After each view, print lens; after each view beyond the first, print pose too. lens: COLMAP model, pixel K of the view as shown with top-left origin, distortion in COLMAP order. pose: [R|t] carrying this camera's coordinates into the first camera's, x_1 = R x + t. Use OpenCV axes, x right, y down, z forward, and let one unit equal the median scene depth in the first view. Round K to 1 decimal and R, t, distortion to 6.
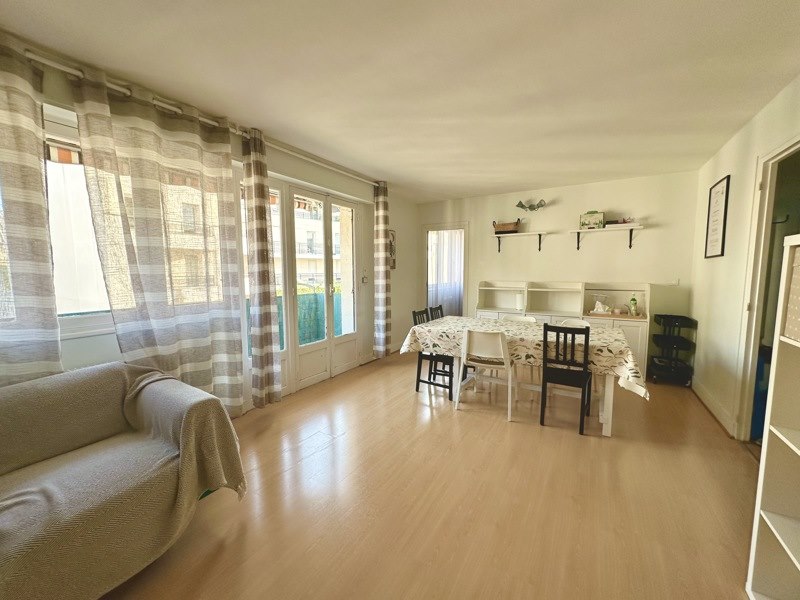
lens RADIAL K [[321.8, 0, 401.4], [0, 321.8, 302.1], [0, 0, 1]] dist [-0.001318, -0.000097]
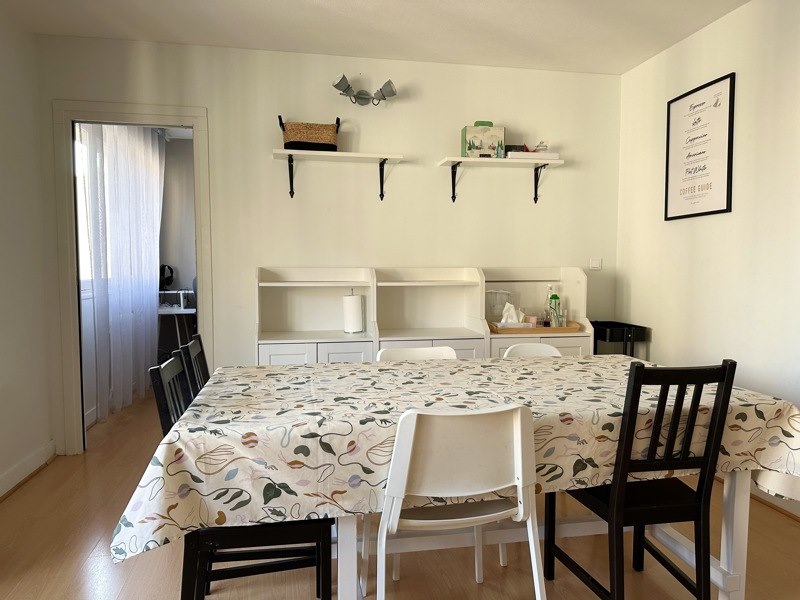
lens RADIAL K [[571.5, 0, 400.5], [0, 571.5, 299.0], [0, 0, 1]] dist [0.031998, -0.001815]
pose [[0.737337, -0.036950, 0.674513, -0.129526], [0.063782, 0.997850, -0.015060, -0.008331], [-0.672507, 0.054126, 0.738109, 0.572749]]
